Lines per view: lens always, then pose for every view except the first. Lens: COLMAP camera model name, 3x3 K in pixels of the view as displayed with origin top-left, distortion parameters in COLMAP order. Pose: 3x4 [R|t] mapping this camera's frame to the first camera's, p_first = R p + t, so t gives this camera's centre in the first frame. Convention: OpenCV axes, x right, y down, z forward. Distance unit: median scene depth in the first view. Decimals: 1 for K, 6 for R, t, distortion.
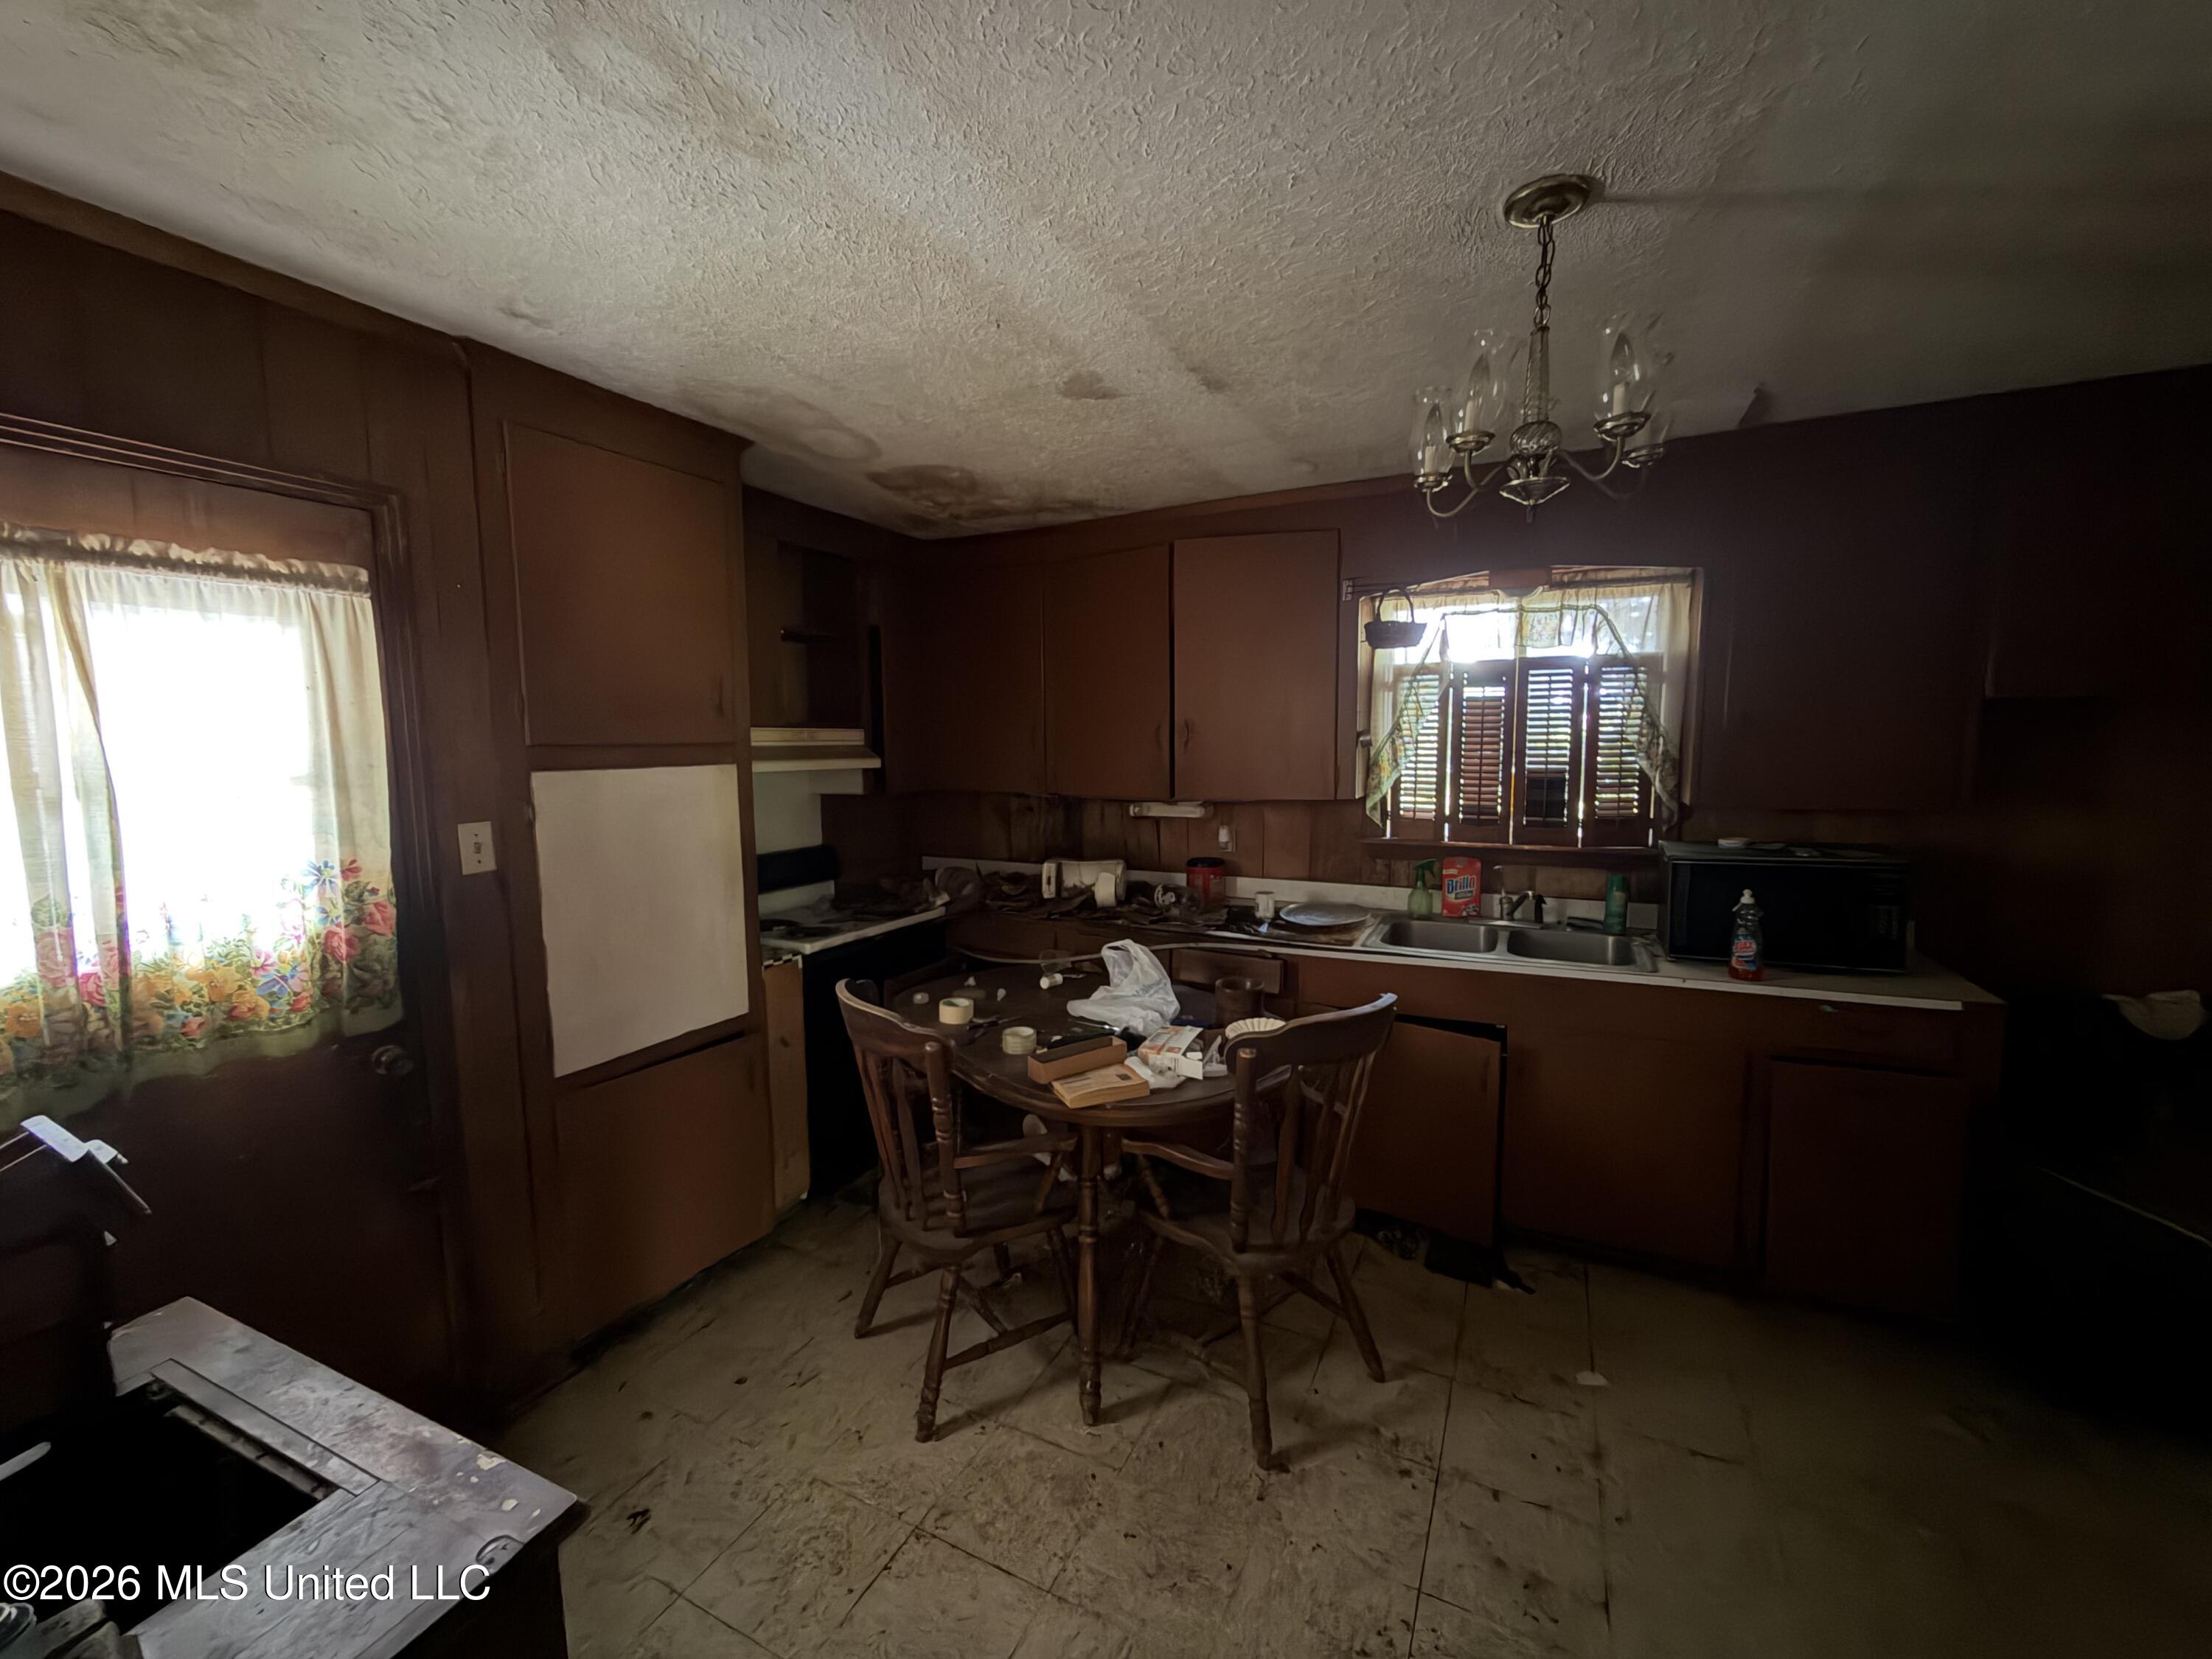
lens RADIAL K [[887.9, 0, 1102.5], [0, 887.9, 827.3], [0, 0, 1]] dist [-0.000100, 0.000105]
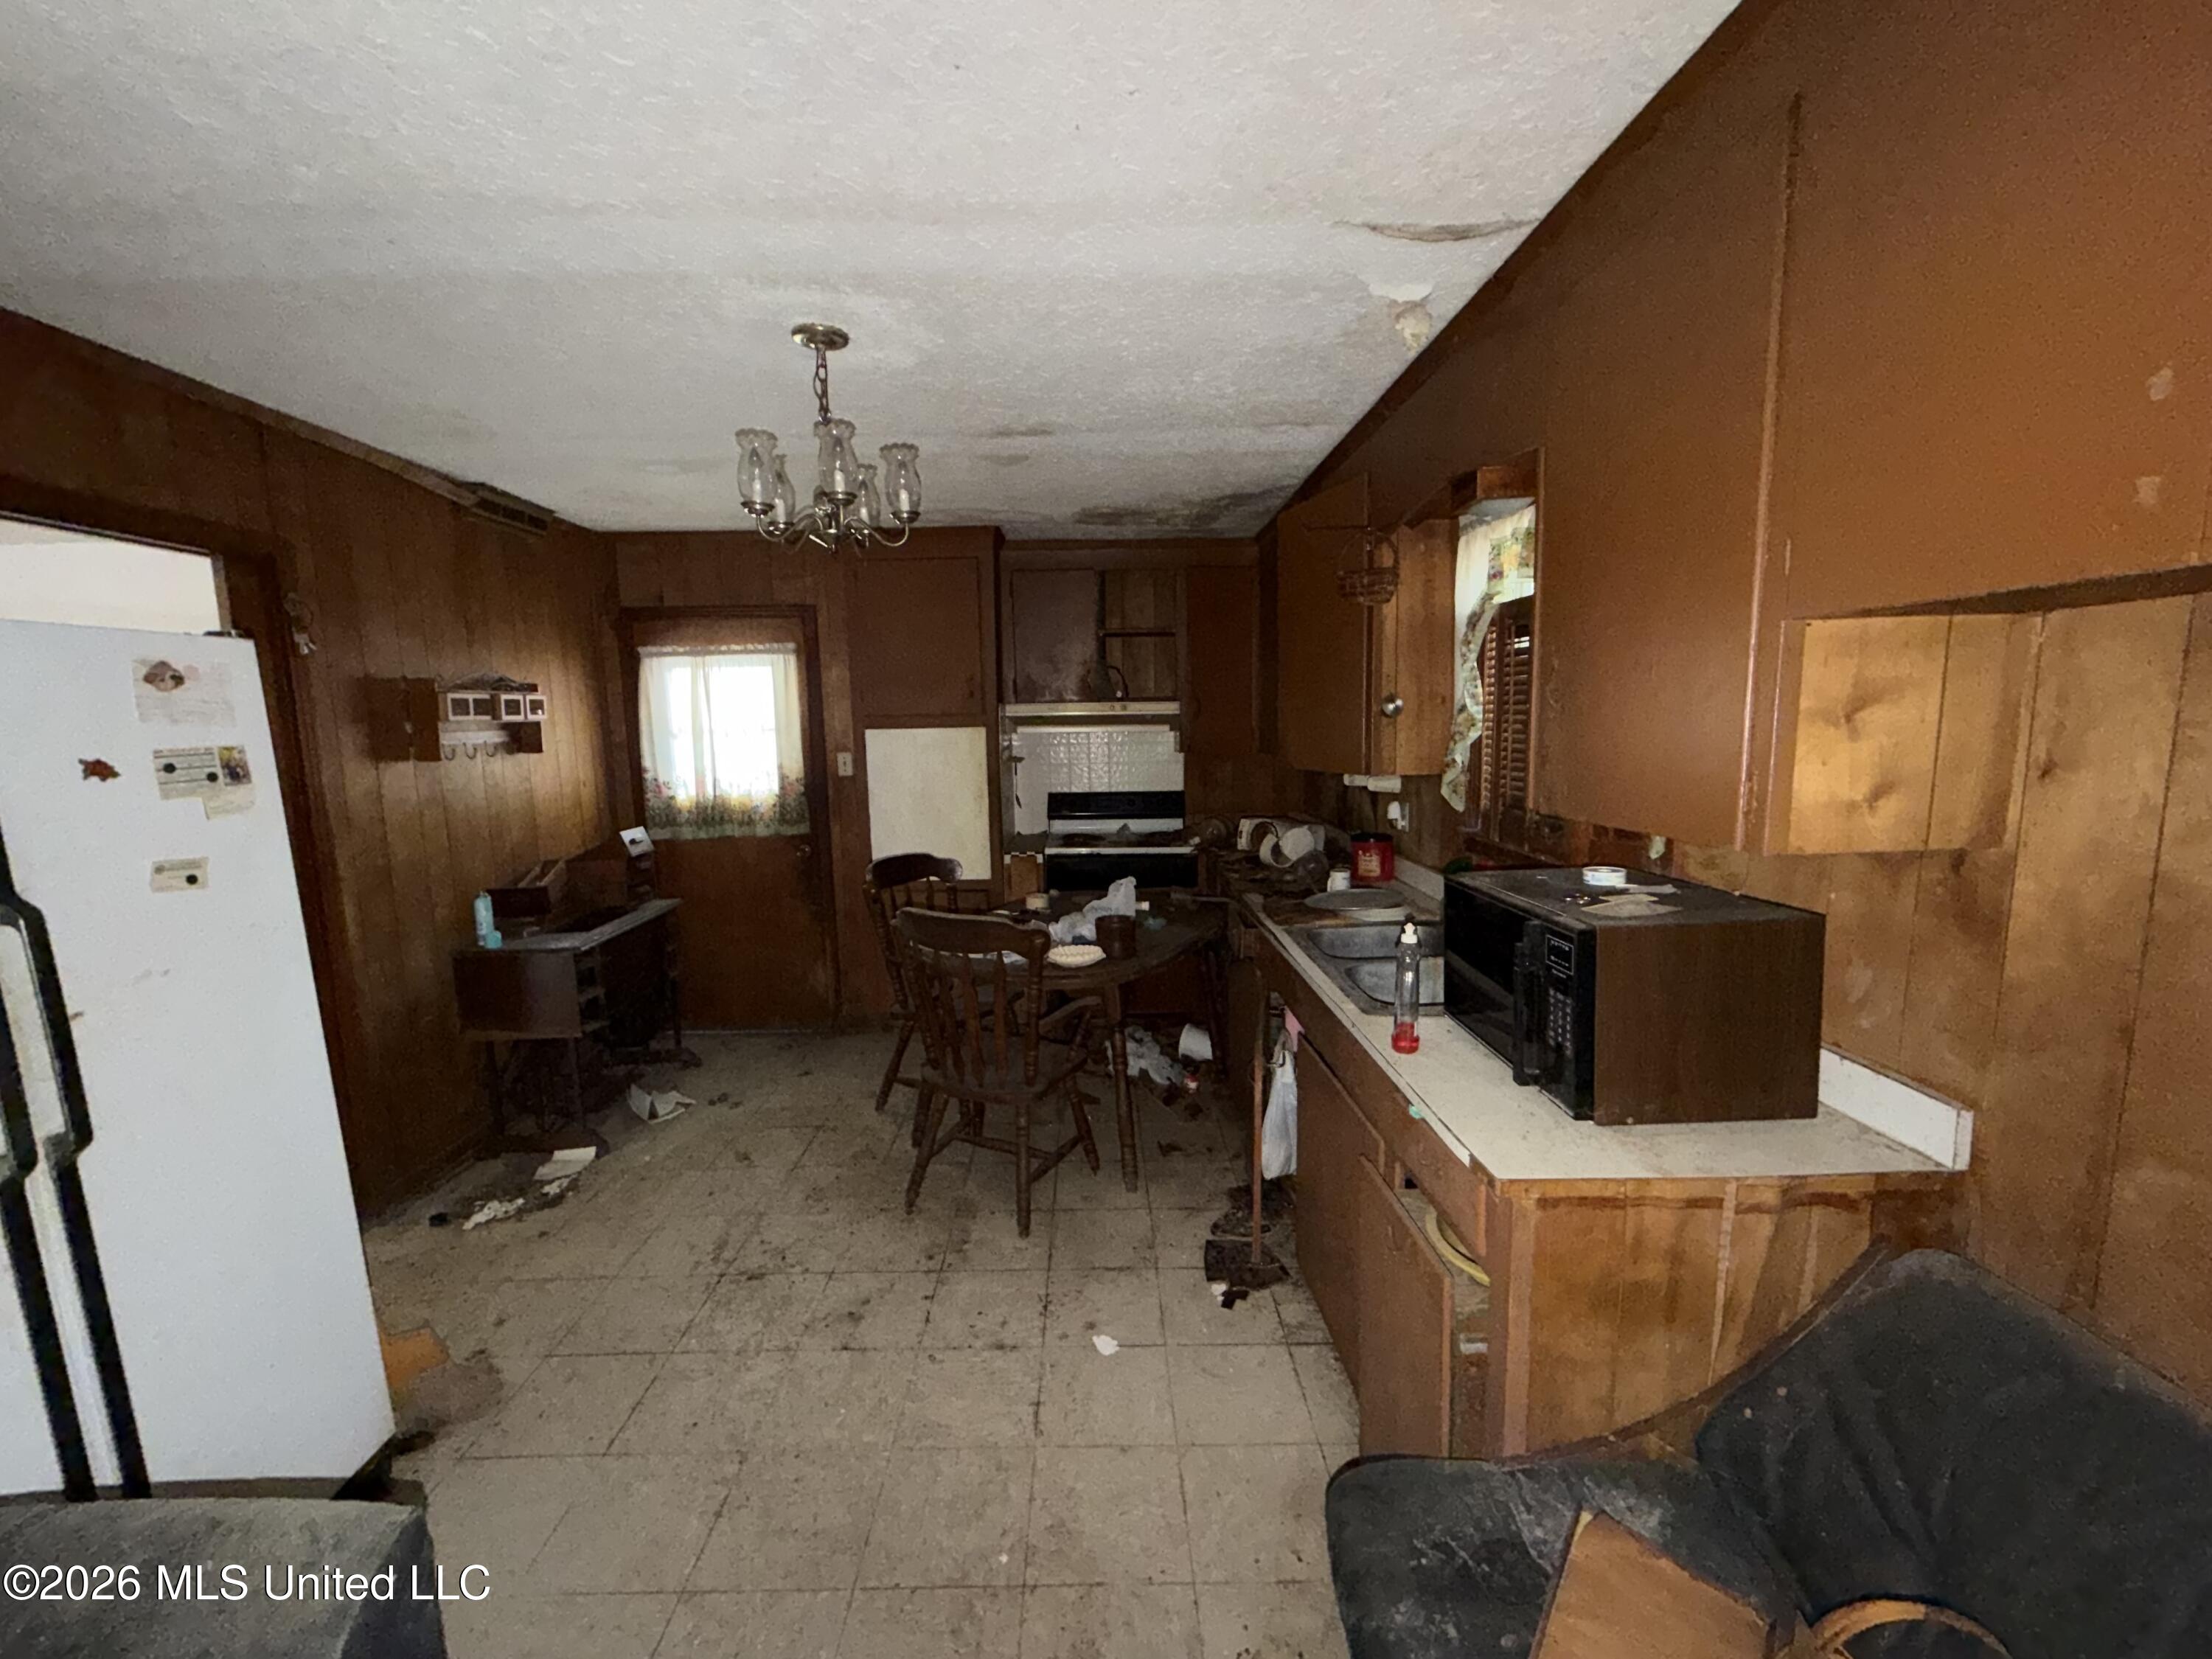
lens RADIAL K [[887.9, 0, 1102.5], [0, 887.9, 827.3], [0, 0, 1]] dist [-0.000100, 0.000105]
pose [[0.455528, 0.109327, -0.883483, 1.517760], [-0.081320, 0.993391, 0.080998, -0.049998], [0.886499, 0.034947, 0.461408, 0.563557]]
